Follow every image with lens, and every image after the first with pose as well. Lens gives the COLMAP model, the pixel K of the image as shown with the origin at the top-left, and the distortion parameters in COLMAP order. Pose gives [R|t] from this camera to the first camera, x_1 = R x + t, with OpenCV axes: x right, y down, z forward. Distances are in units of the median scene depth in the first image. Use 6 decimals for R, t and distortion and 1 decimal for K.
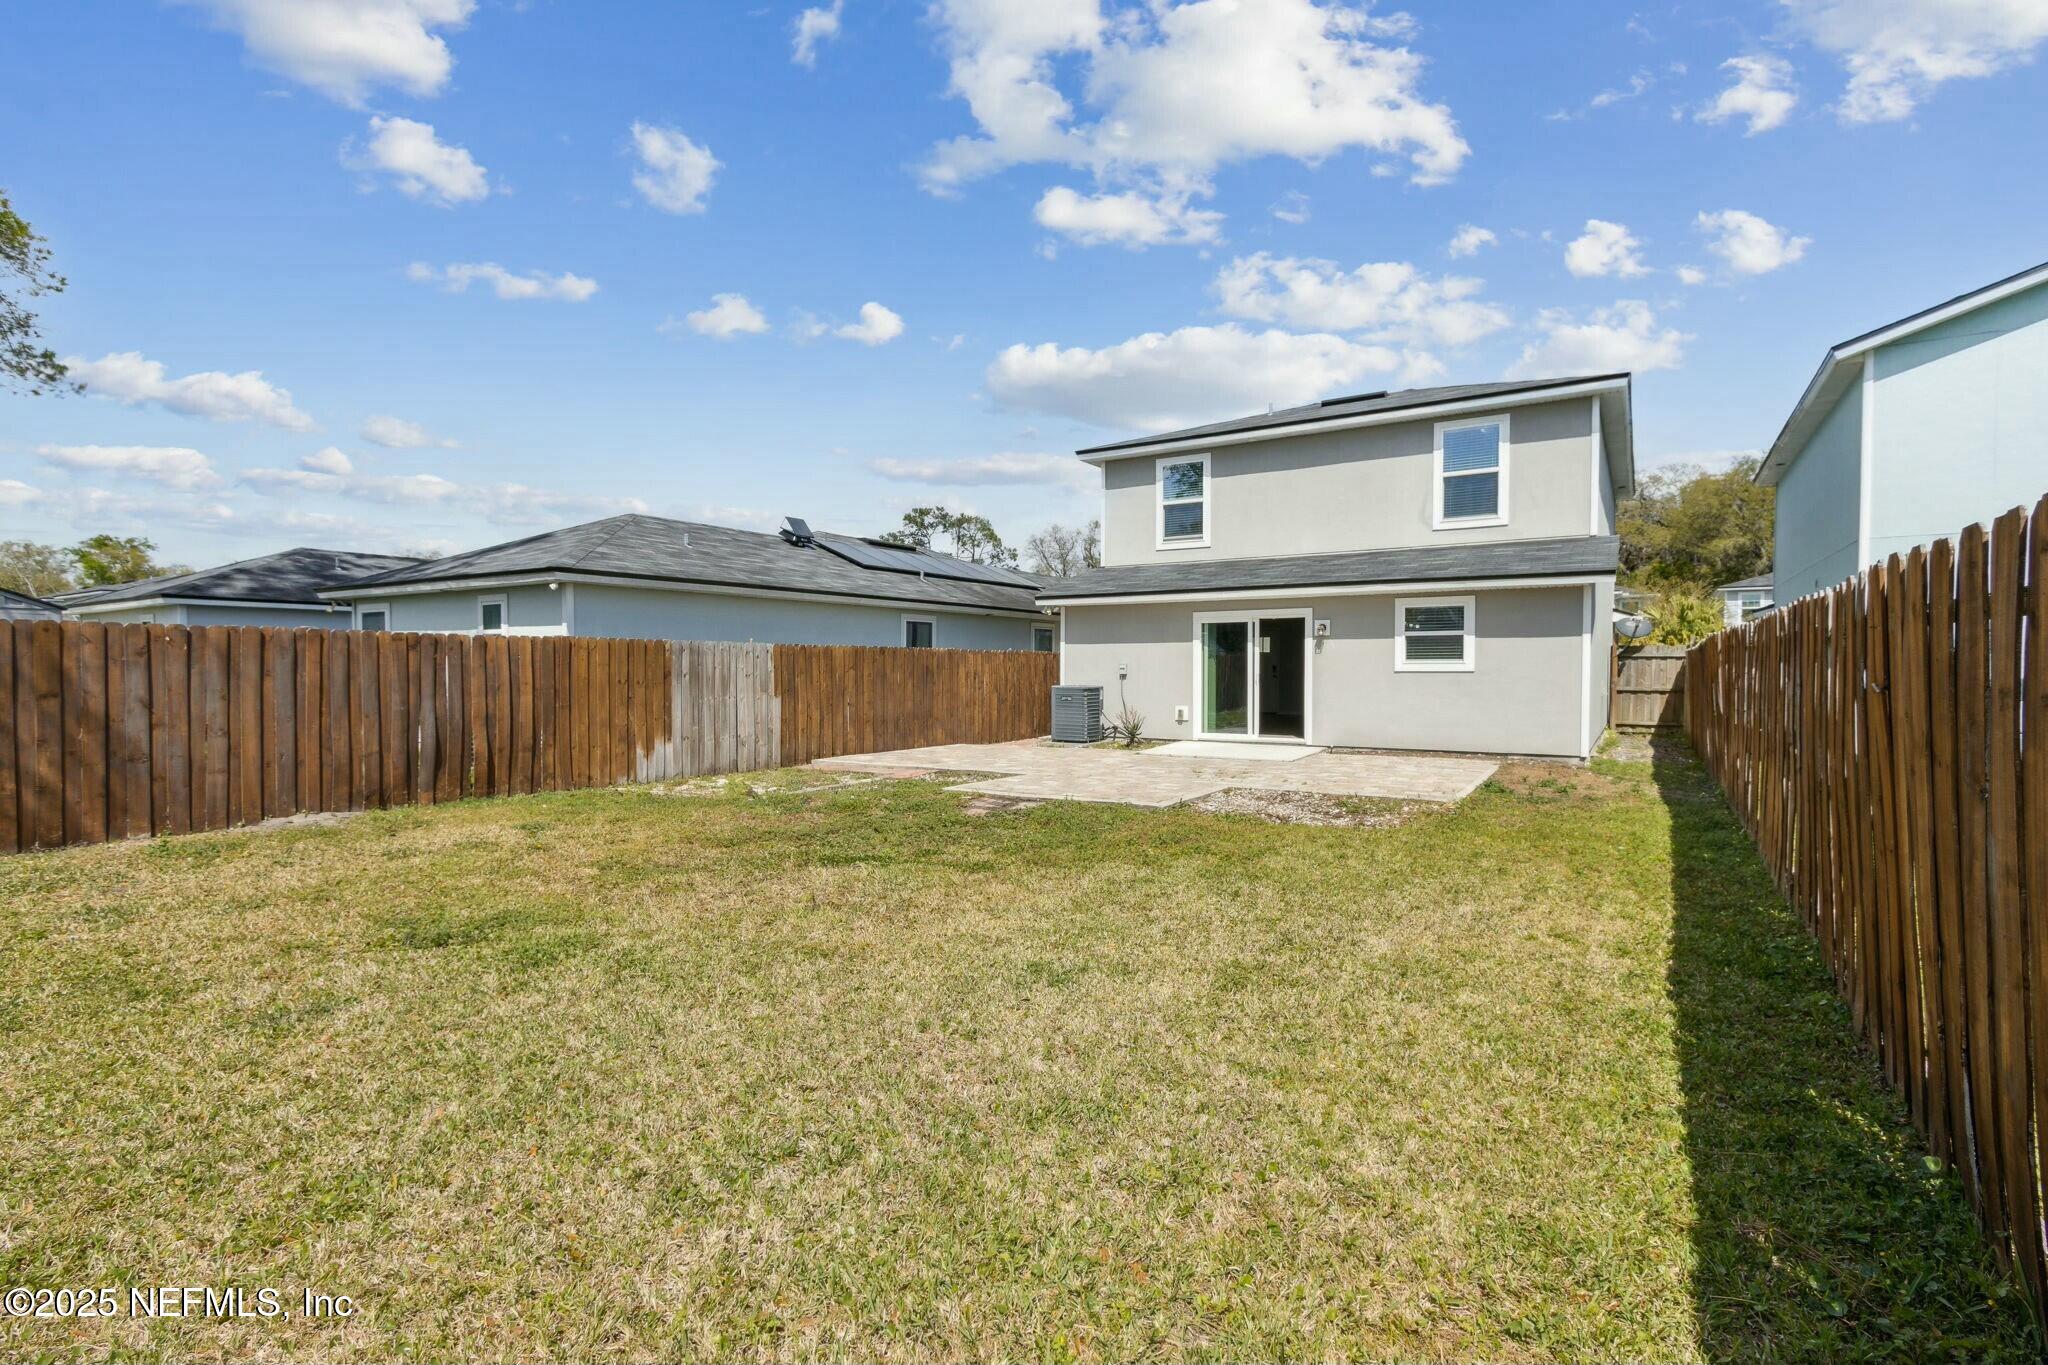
lens RADIAL K [[952.8, 0, 1024.0], [0, 952.8, 682.5], [0, 0, 1]] dist [0.000784, -0.000081]
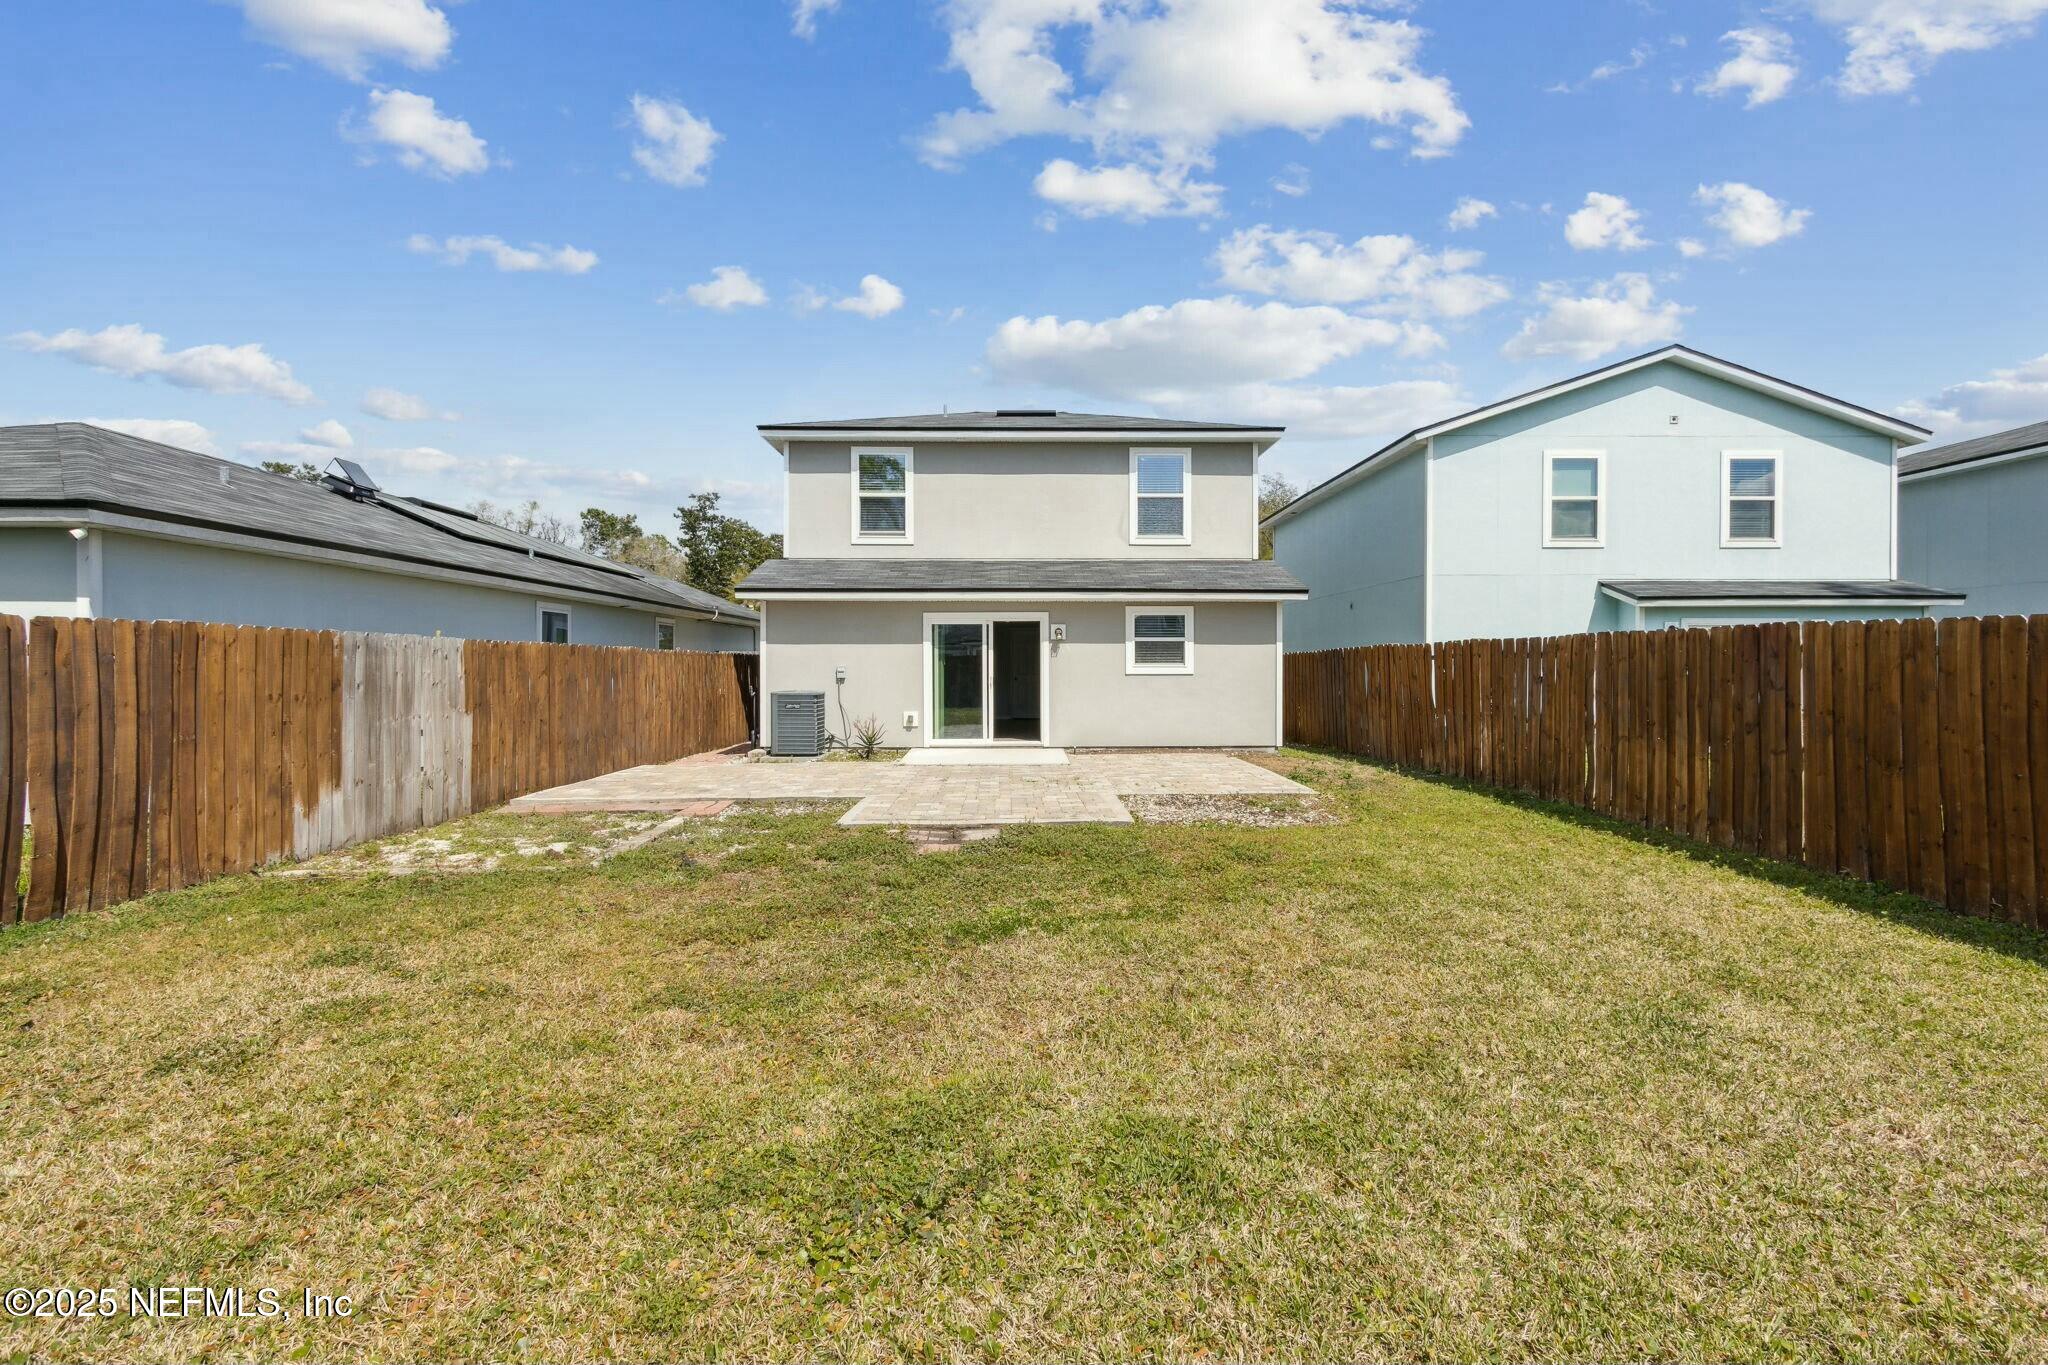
lens RADIAL K [[945.3, 0, 1027.2], [0, 945.3, 663.1], [0, 0, 1]] dist [0.004684, -0.000059]
pose [[0.831282, 0.002511, 0.555845, -0.287762], [0.008553, 0.999814, -0.017308, -0.006610], [-0.555785, 0.019142, 0.831105, 0.176543]]
